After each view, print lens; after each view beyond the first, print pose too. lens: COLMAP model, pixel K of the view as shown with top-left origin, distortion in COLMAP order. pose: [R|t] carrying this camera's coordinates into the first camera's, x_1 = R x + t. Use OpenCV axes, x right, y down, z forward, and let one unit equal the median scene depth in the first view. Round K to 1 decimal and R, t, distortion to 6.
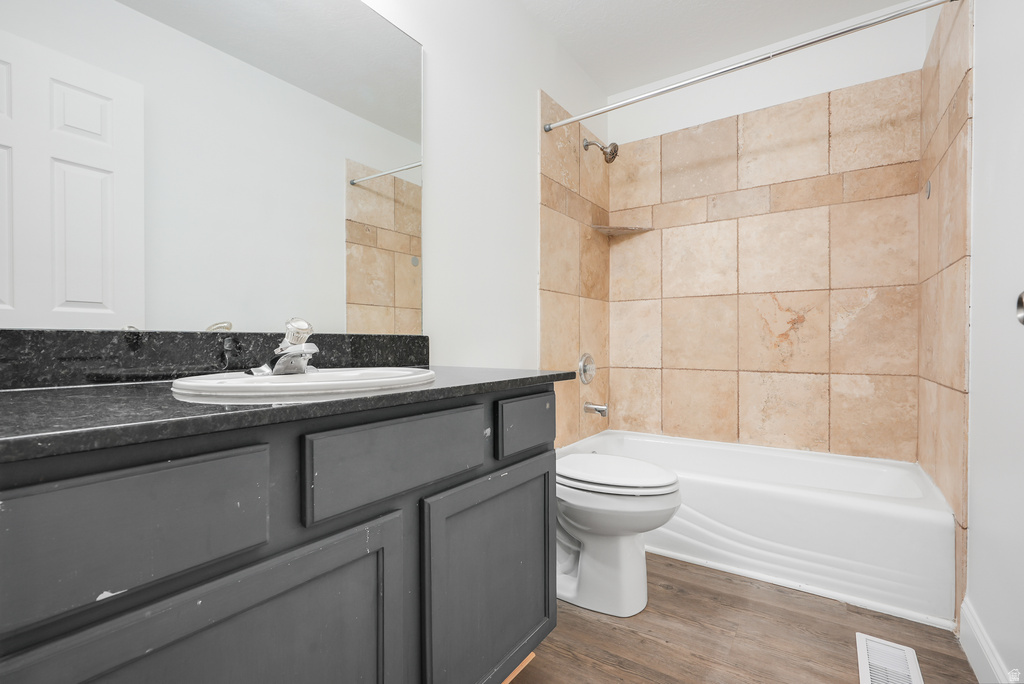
lens RADIAL K [[460.5, 0, 515.1], [0, 460.5, 342.4], [0, 0, 1]] dist [-0.001238, 0.000229]
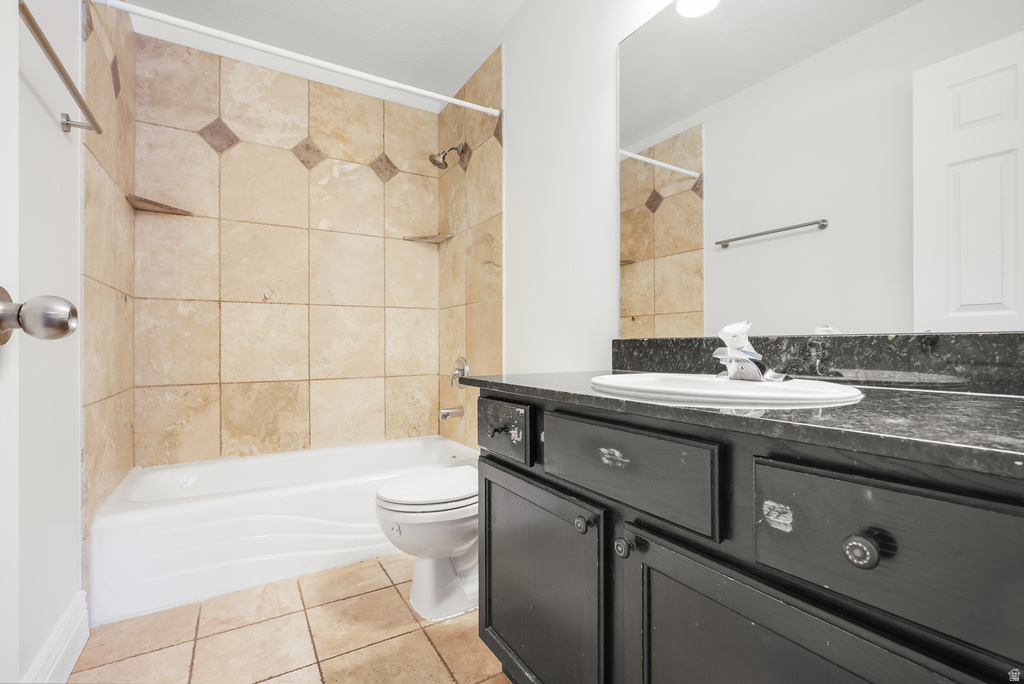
lens RADIAL K [[460.5, 0, 515.1], [0, 460.5, 342.4], [0, 0, 1]] dist [-0.001238, 0.000229]
pose [[-0.418336, -0.005810, -0.908274, 0.613213], [-0.006106, 0.999975, -0.003584, -0.002694], [0.908272, 0.004047, -0.418361, 1.017783]]
